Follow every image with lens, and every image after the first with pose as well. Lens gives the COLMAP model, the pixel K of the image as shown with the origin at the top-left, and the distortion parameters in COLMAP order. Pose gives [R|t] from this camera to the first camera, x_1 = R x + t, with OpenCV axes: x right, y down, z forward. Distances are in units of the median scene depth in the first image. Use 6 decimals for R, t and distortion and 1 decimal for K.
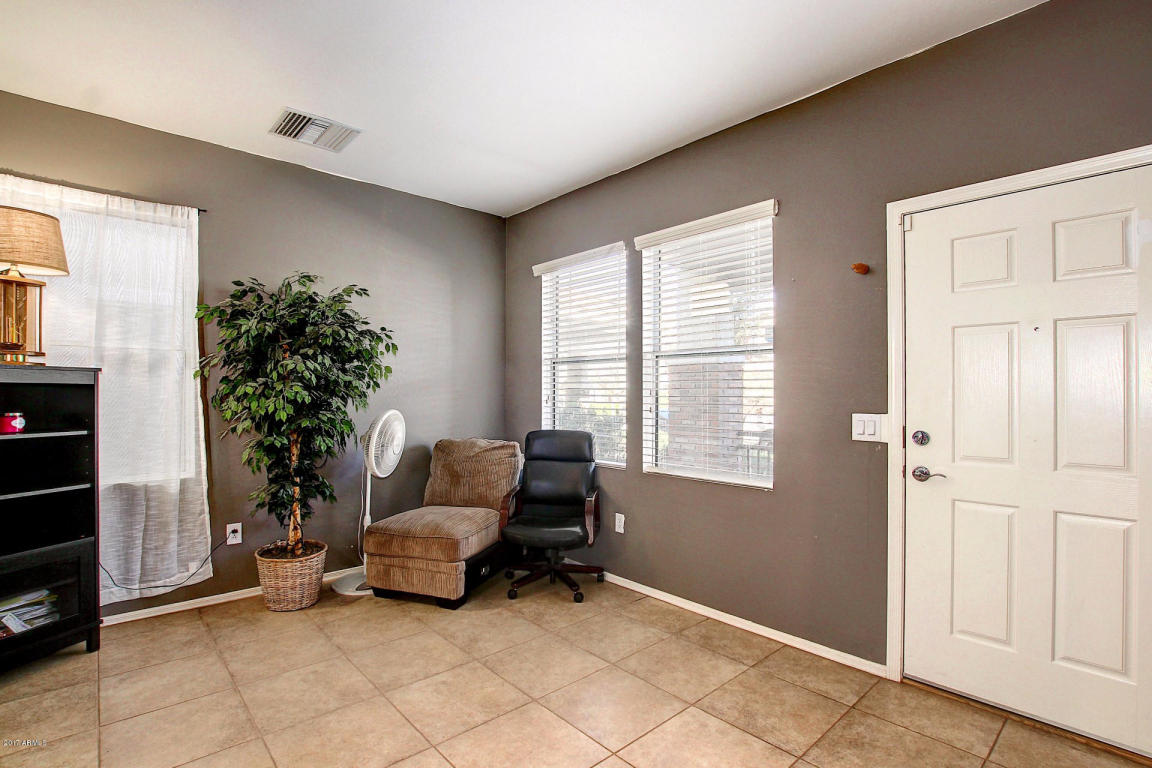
lens RADIAL K [[554.9, 0, 585.7], [0, 554.9, 389.9], [0, 0, 1]] dist [-0.028598, 0.001037]
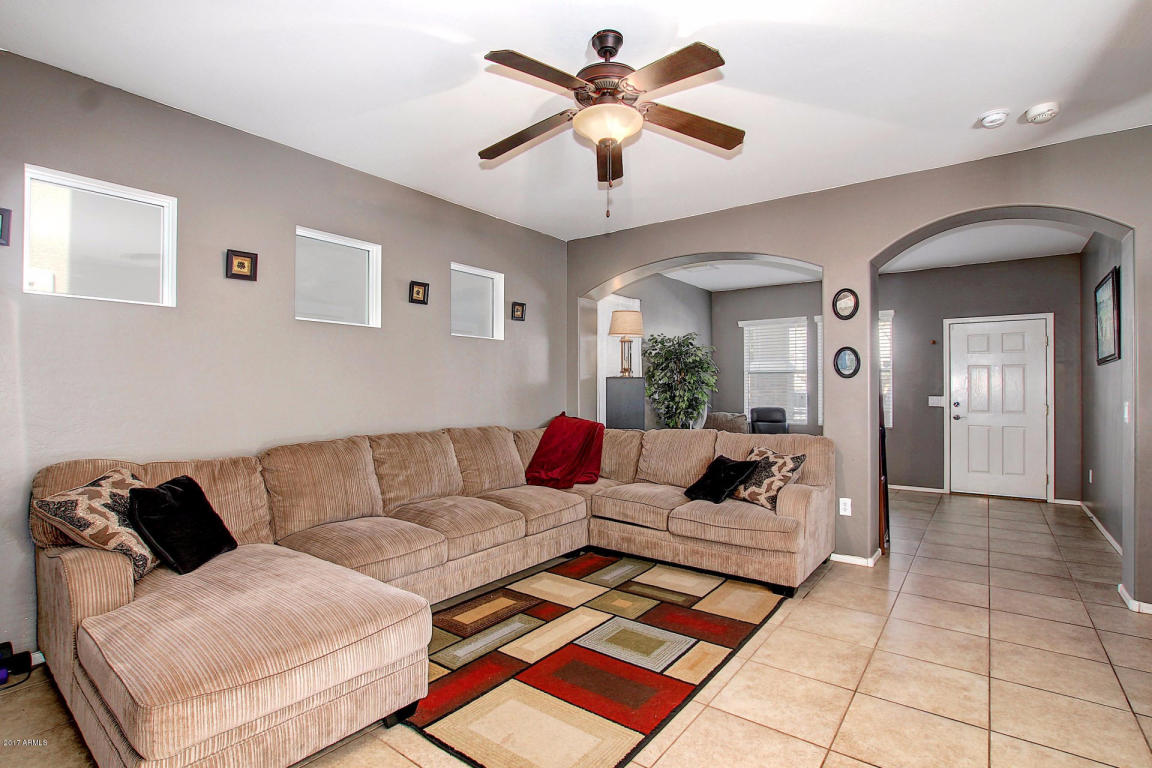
lens RADIAL K [[544.7, 0, 581.2], [0, 544.7, 385.3], [0, 0, 1]] dist [-0.038478, 0.010175]
pose [[0.983295, -0.000850, 0.182017, -1.564883], [0.000944, 0.999999, -0.000431, -0.009978], [-0.182017, 0.000595, 0.983295, -1.185913]]
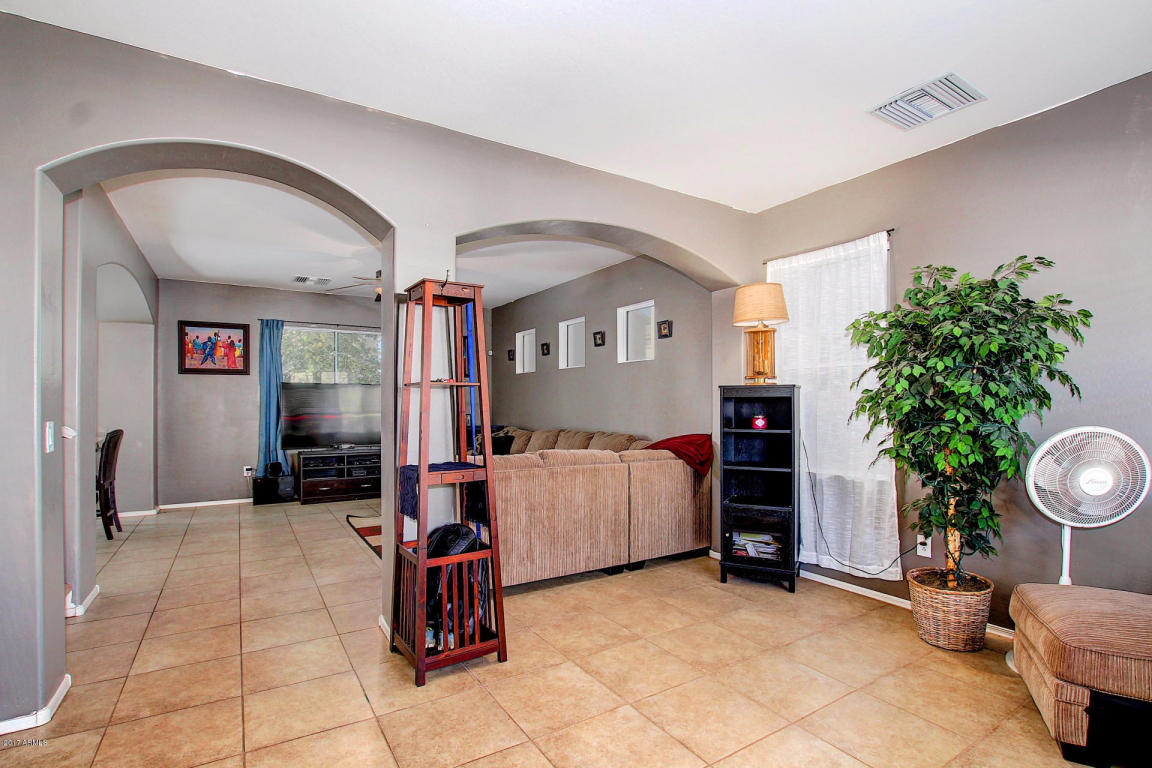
lens RADIAL K [[541.5, 0, 579.7], [0, 541.5, 401.8], [0, 0, 1]] dist [-0.017873, 0.000068]
pose [[-0.170673, -0.006252, -0.985308, 0.518054], [0.004999, 0.999962, -0.007211, 0.009648], [0.985315, -0.006156, -0.170636, 0.695578]]
